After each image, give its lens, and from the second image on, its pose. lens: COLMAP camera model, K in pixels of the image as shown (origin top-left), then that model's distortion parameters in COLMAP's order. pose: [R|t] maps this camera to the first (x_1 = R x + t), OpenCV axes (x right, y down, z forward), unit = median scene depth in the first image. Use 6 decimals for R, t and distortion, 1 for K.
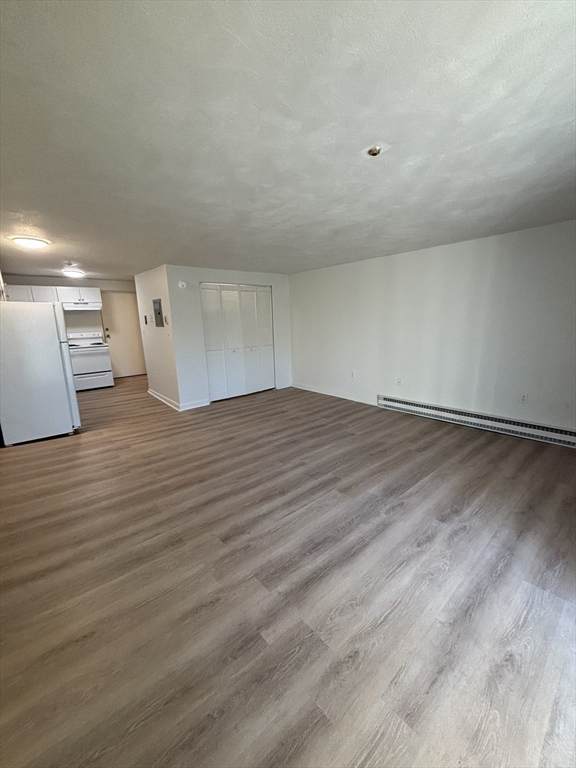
lens RADIAL K [[312.4, 0, 290.8], [0, 312.4, 383.7], [0, 0, 1]] dist [-0.000406, -0.000135]
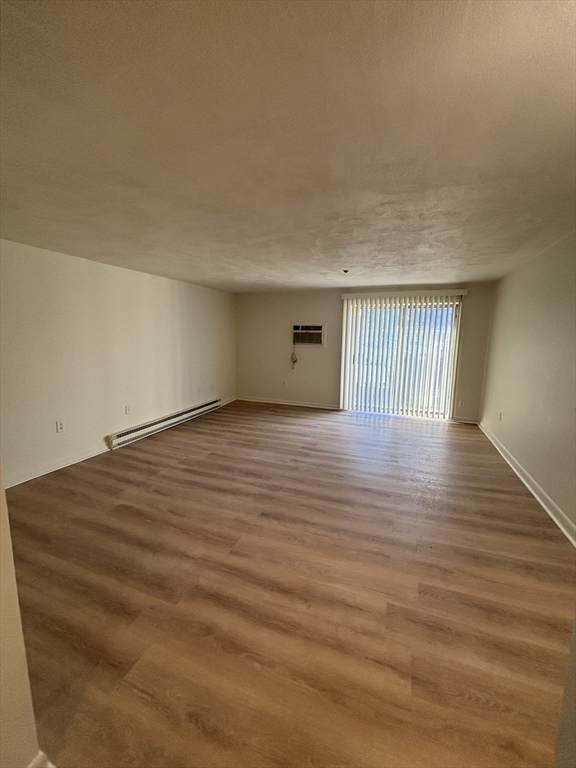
lens RADIAL K [[312.4, 0, 291.3], [0, 312.4, 383.6], [0, 0, 1]] dist [-0.000406, -0.000135]
pose [[-0.484660, -0.108417, 0.867957, -0.711167], [0.184547, 0.957278, 0.222623, -0.210908], [-0.855013, 0.268075, -0.443947, 1.093413]]
